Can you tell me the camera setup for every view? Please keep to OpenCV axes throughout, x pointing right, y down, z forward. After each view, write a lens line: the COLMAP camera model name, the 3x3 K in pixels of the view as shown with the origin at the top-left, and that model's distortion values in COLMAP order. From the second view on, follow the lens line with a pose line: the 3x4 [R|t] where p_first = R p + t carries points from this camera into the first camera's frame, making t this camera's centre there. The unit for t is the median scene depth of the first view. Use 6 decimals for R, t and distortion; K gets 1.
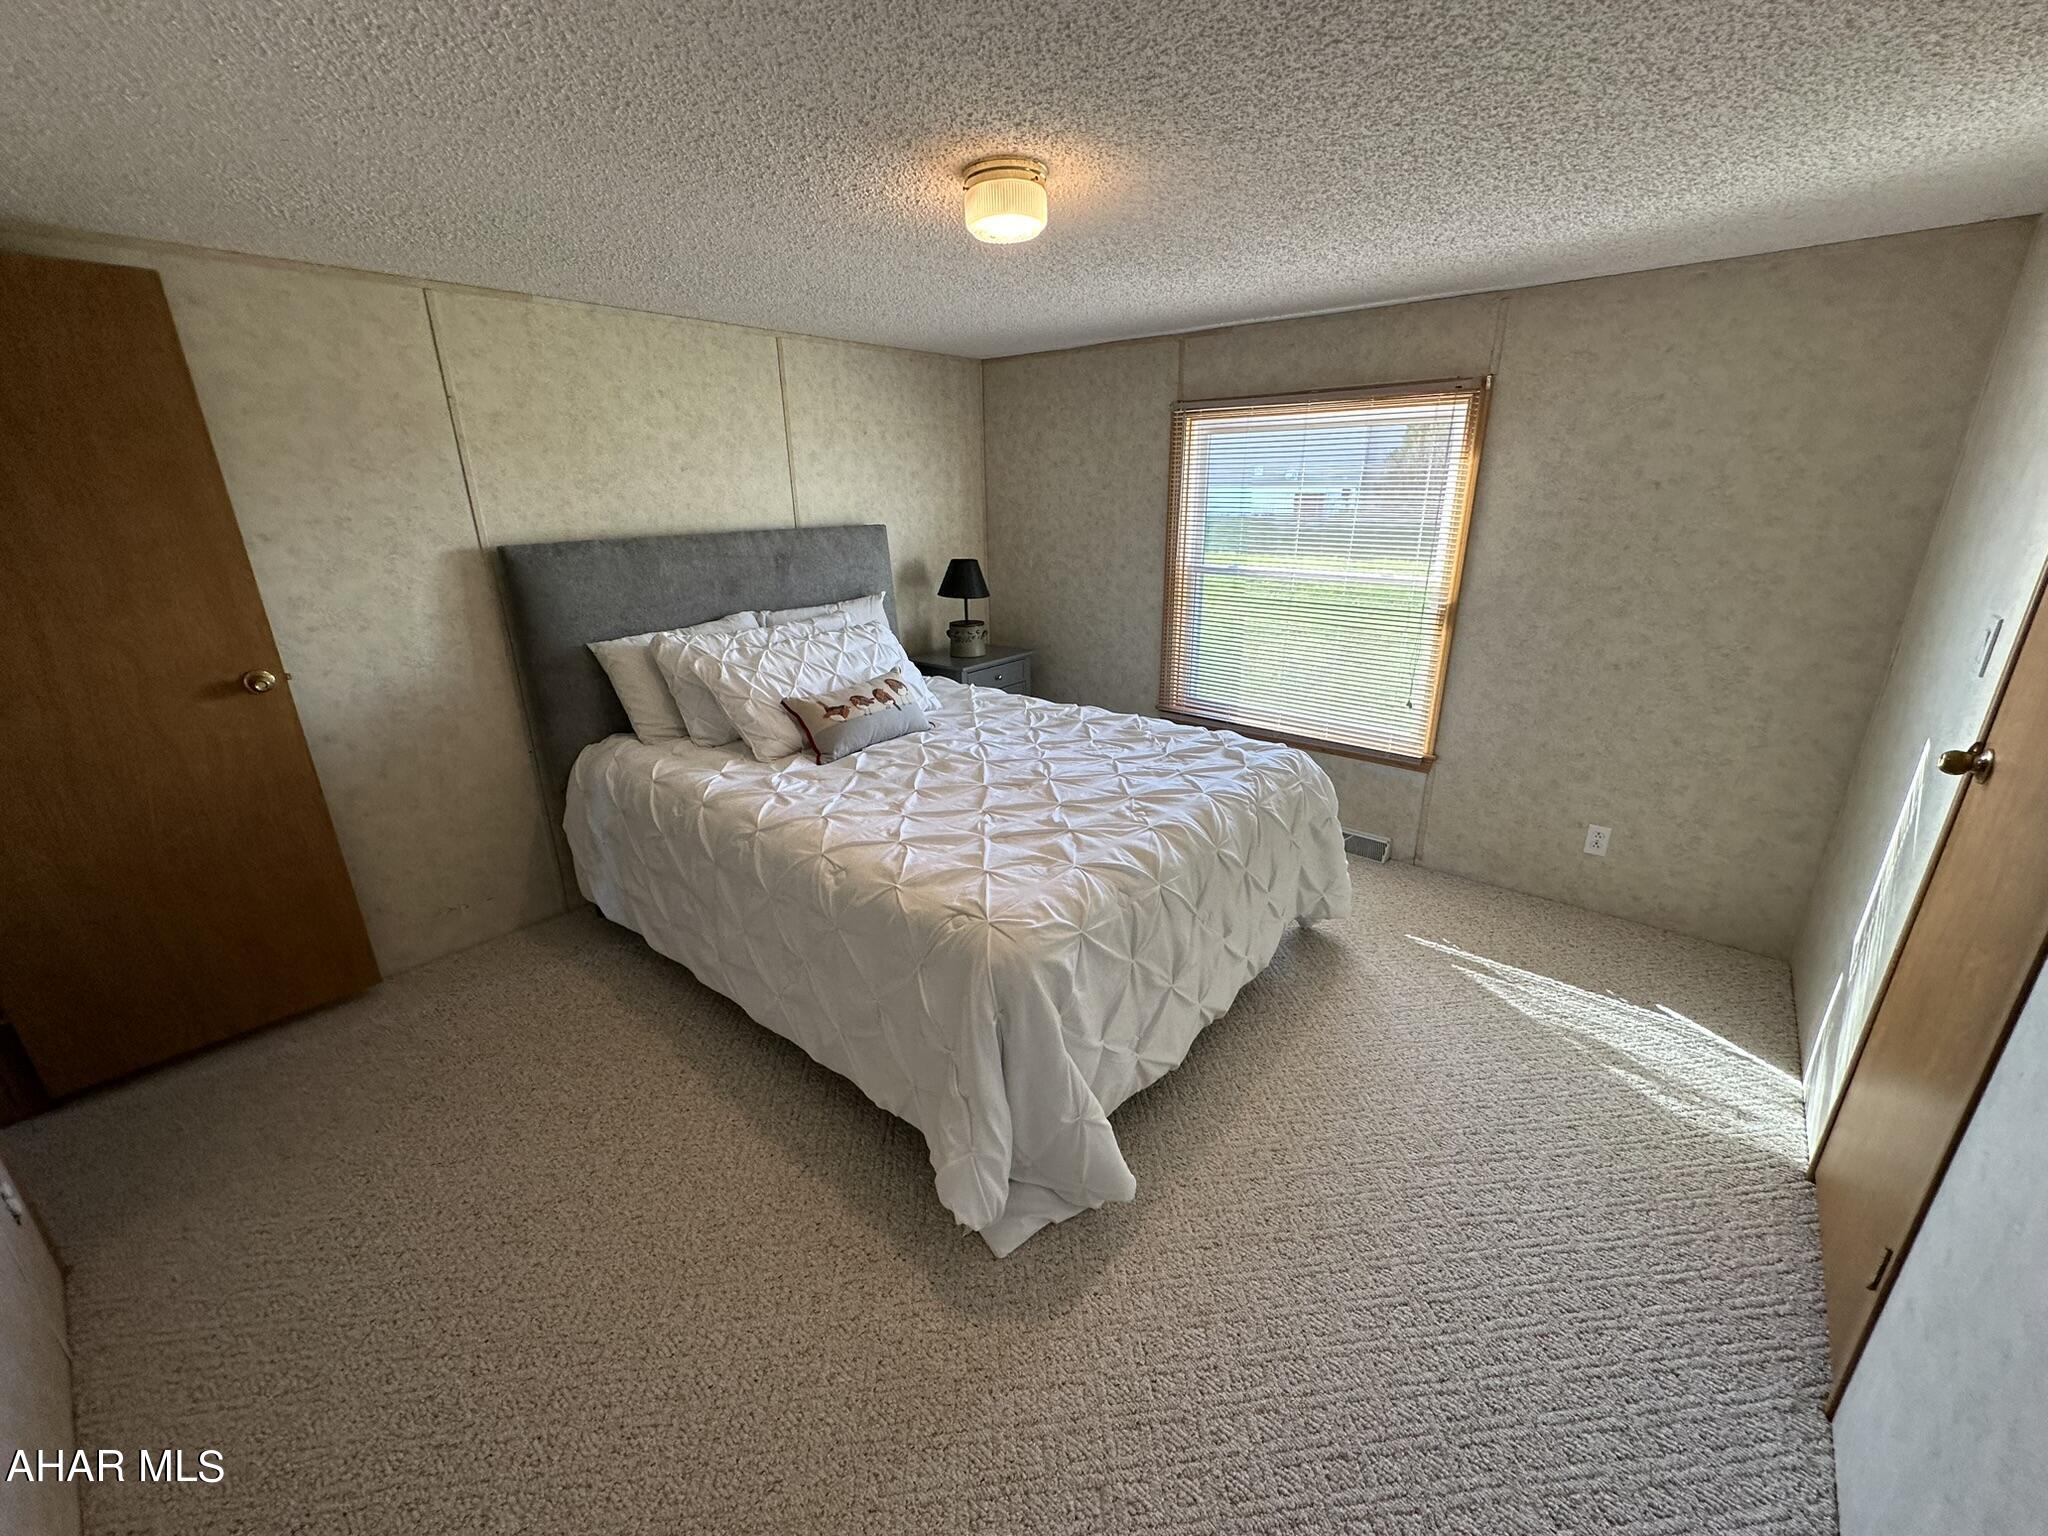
lens RADIAL K [[816.1, 0, 1020.0], [0, 816.1, 767.0], [0, 0, 1]] dist [-0.003902, 0.001320]
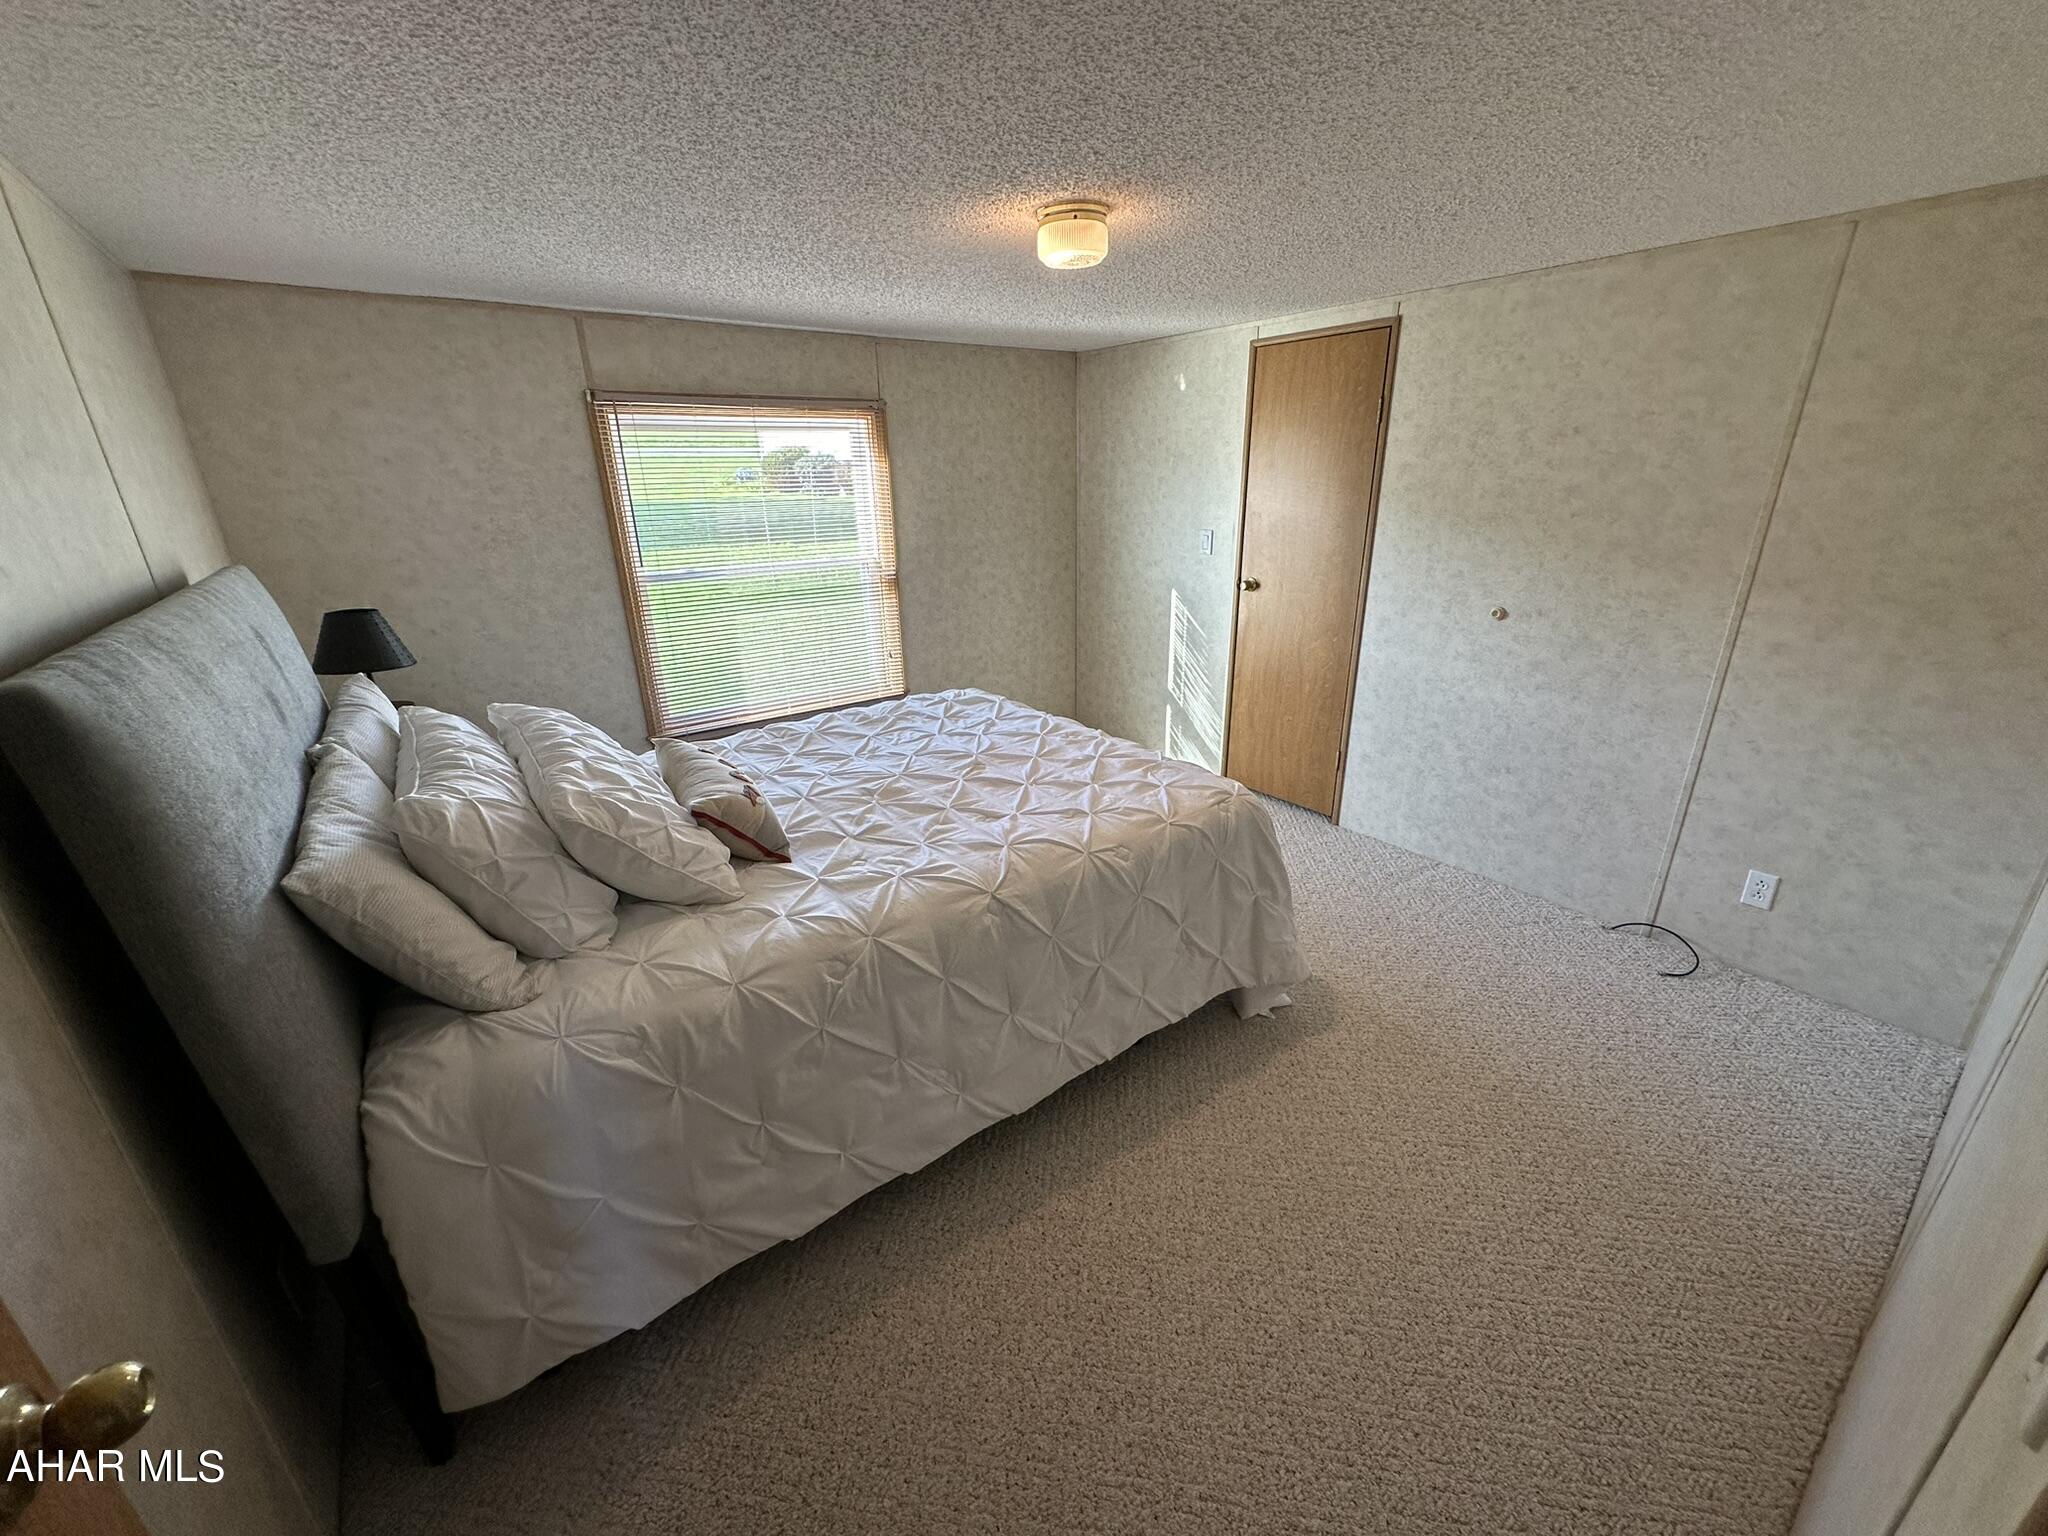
lens RADIAL K [[816.1, 0, 1019.4], [0, 816.1, 772.2], [0, 0, 1]] dist [-0.003902, 0.001320]
pose [[0.228566, -0.332153, 0.915113, -0.784208], [0.333592, 0.909809, 0.246907, -0.175814], [-0.914589, 0.248840, 0.318755, 0.509512]]
